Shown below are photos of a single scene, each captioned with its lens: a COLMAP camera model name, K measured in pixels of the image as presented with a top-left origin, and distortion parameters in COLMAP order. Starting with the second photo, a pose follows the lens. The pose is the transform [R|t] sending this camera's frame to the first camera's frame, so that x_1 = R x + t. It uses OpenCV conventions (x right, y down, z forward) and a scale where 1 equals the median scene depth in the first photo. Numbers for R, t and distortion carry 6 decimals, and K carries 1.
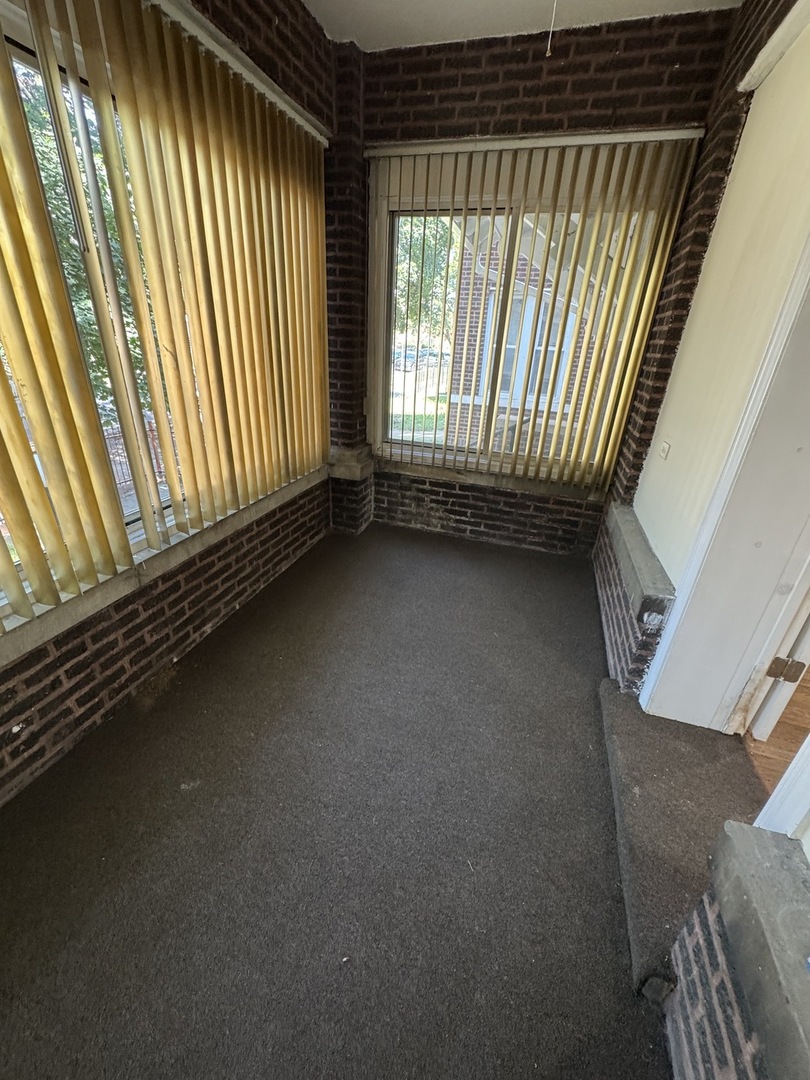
lens RADIAL K [[433.8, 0, 408.3], [0, 433.8, 538.7], [0, 0, 1]] dist [-0.004047, 0.000832]
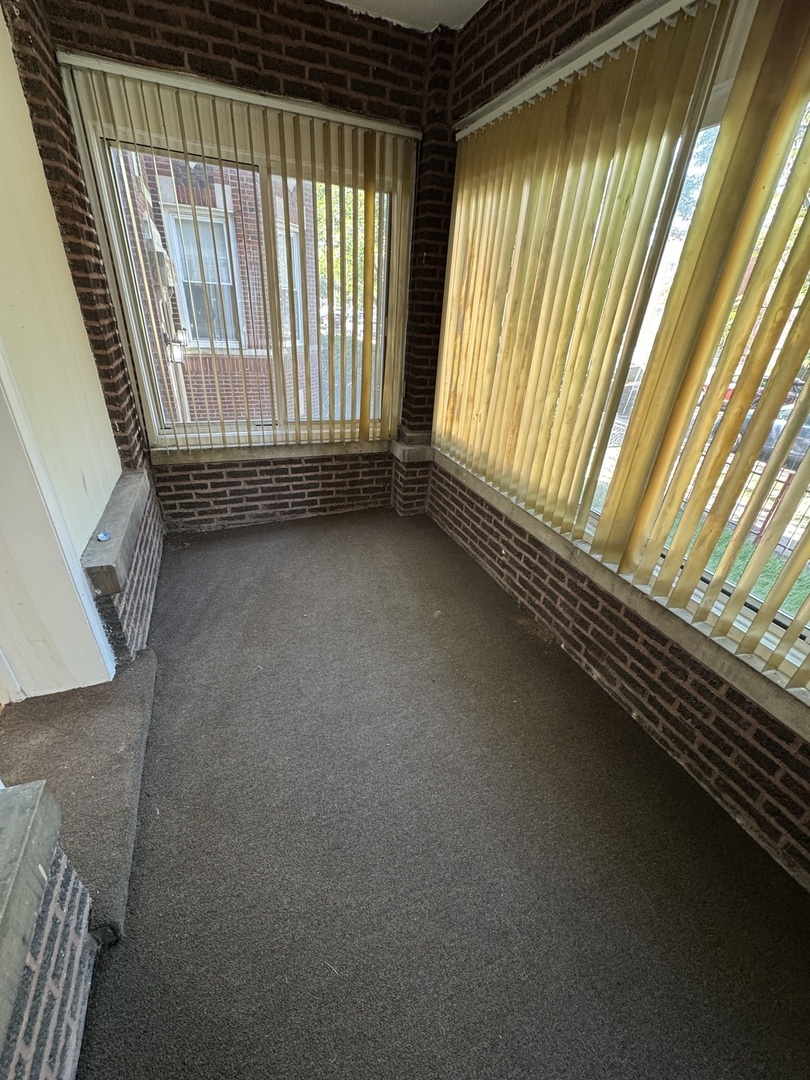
lens RADIAL K [[433.8, 0, 409.5], [0, 433.8, 538.9], [0, 0, 1]] dist [-0.004047, 0.000832]
pose [[-0.751051, 0.216240, -0.623829, 0.446966], [-0.383937, 0.625632, 0.679101, -0.568097], [0.537136, 0.749550, -0.386859, 1.153201]]
